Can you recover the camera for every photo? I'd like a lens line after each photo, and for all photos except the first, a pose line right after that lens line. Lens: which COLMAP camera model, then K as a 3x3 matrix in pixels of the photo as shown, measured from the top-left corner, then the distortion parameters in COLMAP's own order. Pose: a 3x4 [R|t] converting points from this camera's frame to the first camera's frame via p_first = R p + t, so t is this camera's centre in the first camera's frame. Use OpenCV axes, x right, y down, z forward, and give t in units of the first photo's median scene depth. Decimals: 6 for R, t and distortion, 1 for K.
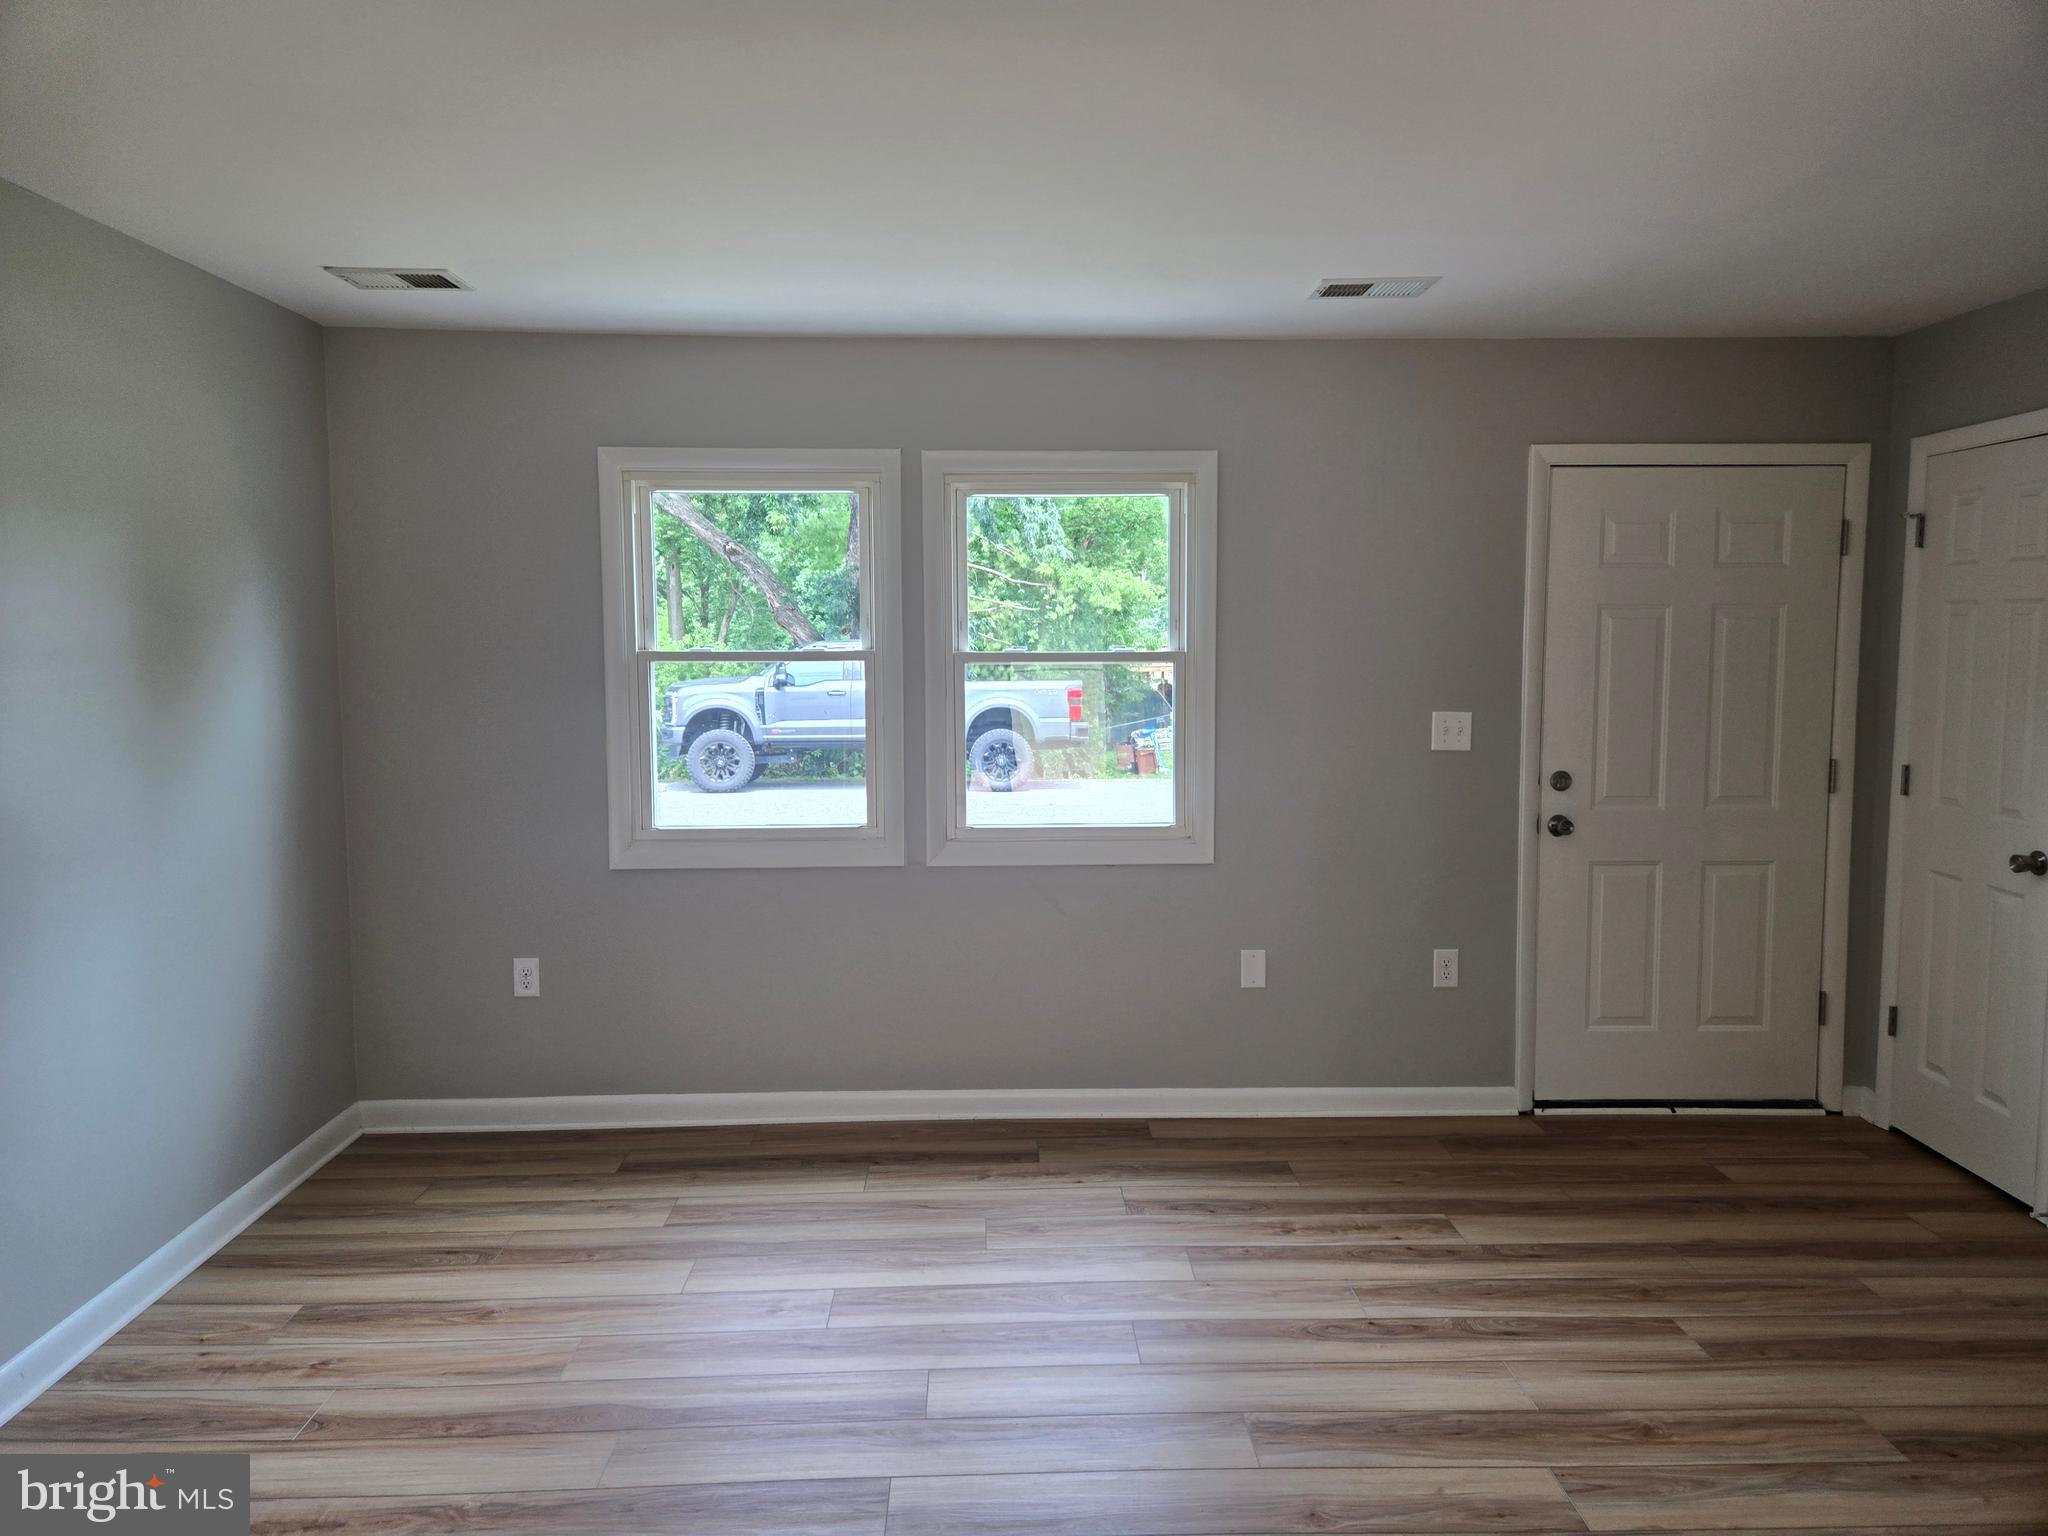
lens RADIAL K [[1363.0, 0, 1024.0], [0, 1363.0, 768.0], [0, 0, 1]] dist [0.079266, -0.069621]
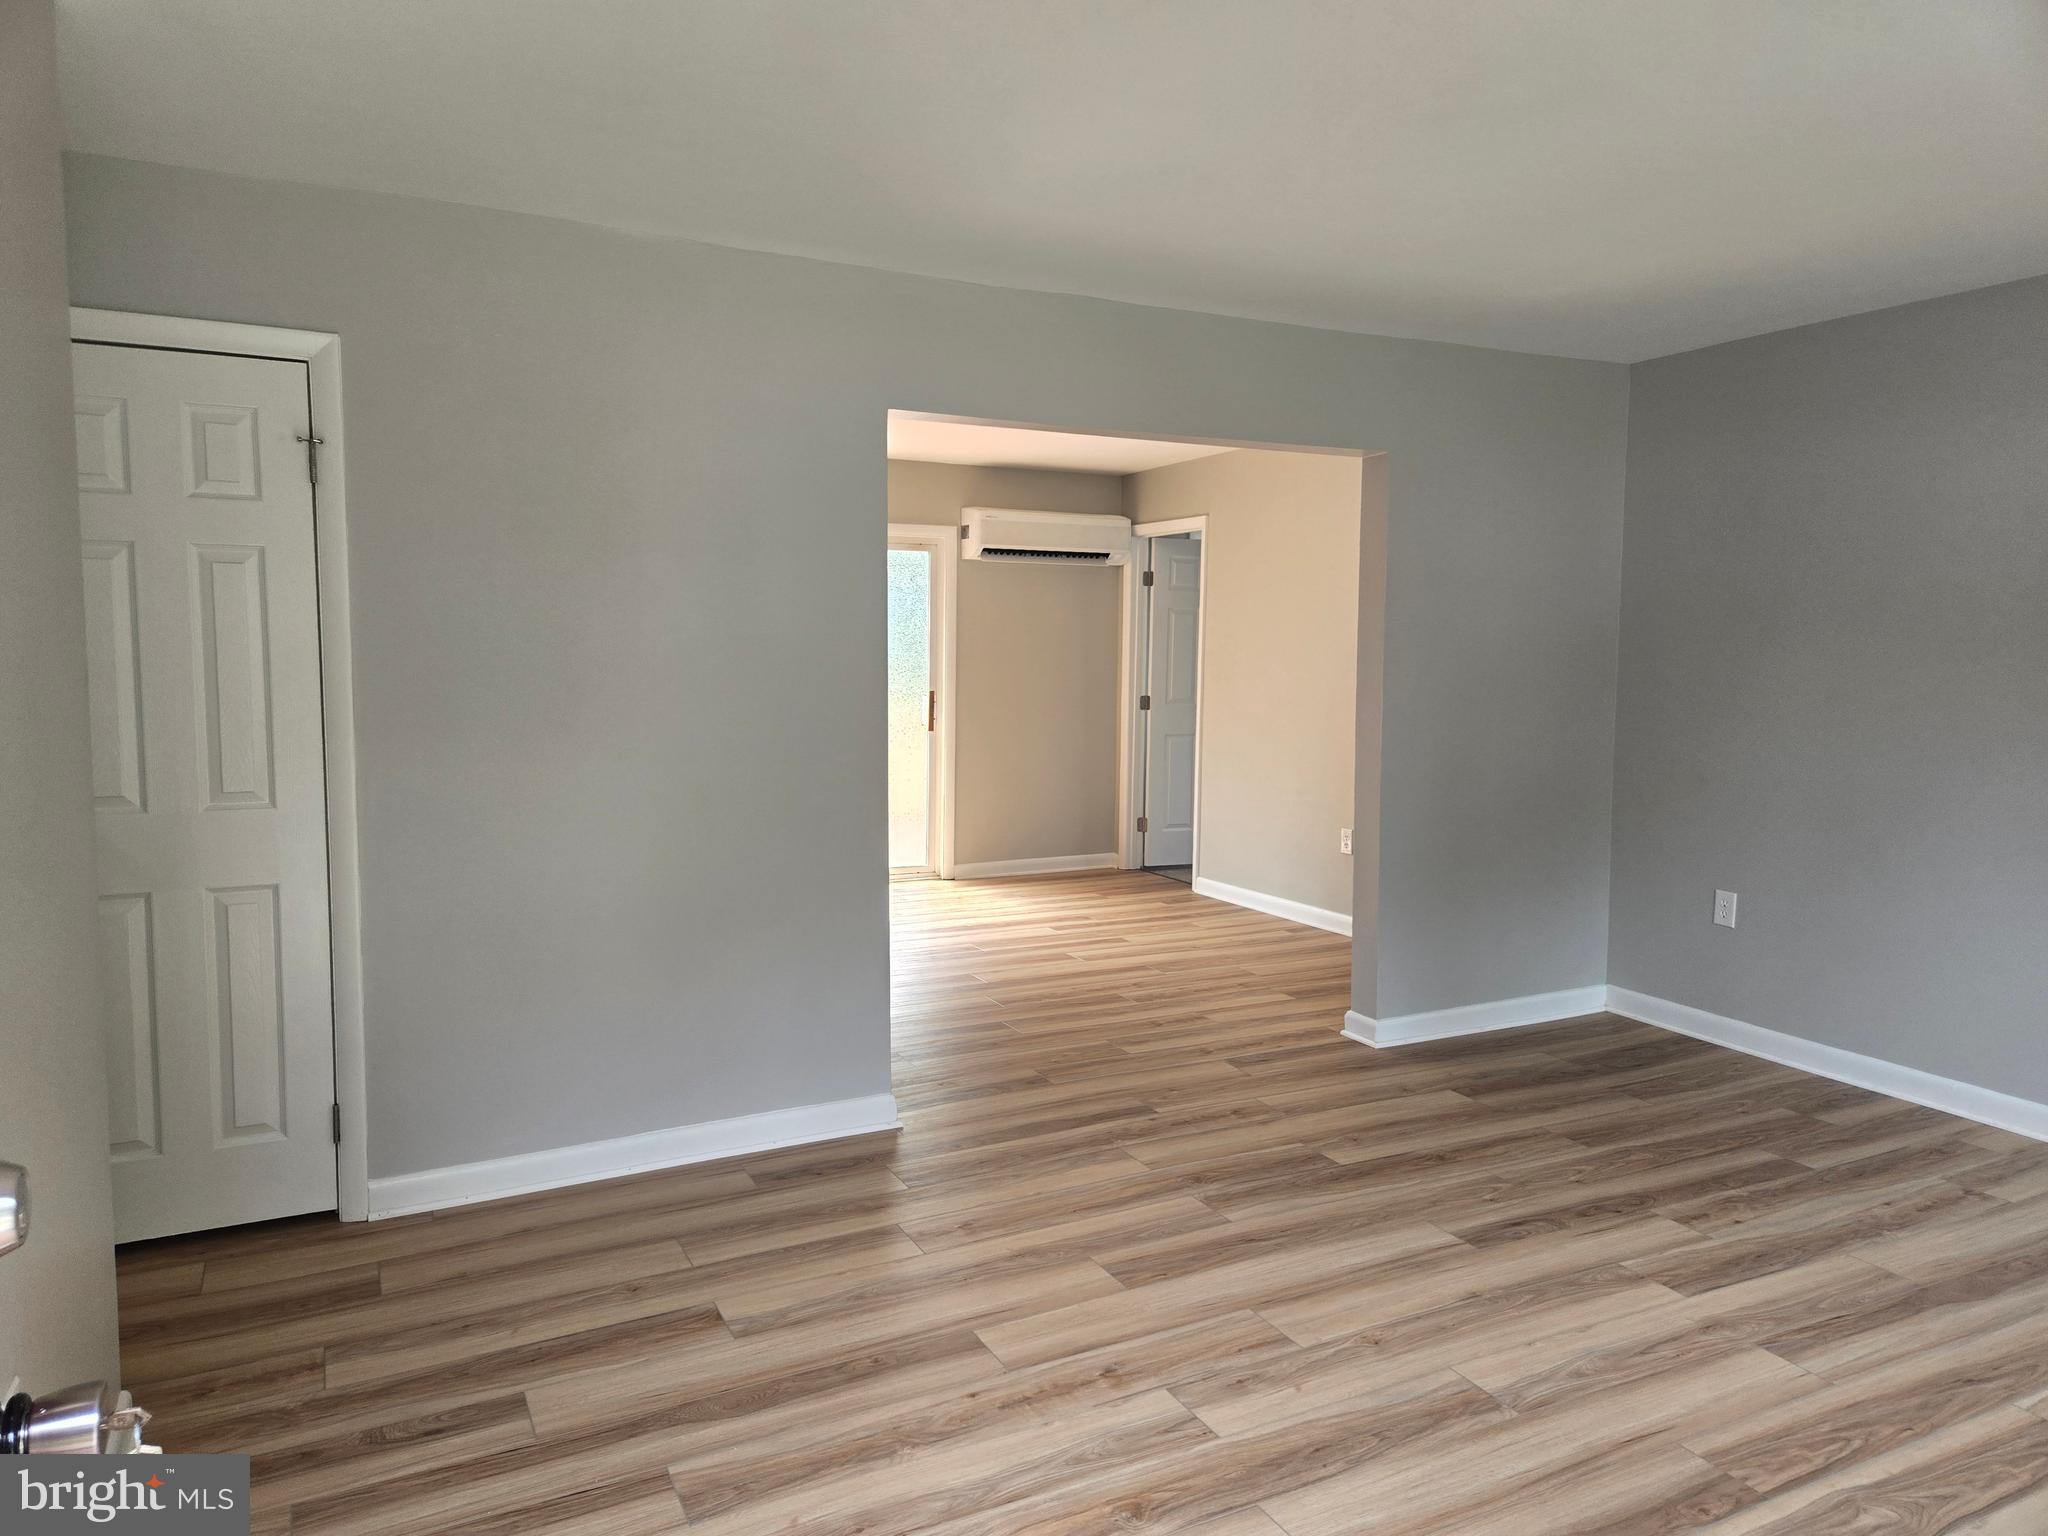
lens RADIAL K [[1363.0, 0, 1024.0], [0, 1363.0, 768.0], [0, 0, 1]] dist [0.079266, -0.069621]
pose [[-0.908060, 0.033640, -0.417487, 0.889497], [-0.048196, 0.981756, 0.183937, -0.119152], [0.416058, 0.187147, -0.889872, 1.720413]]
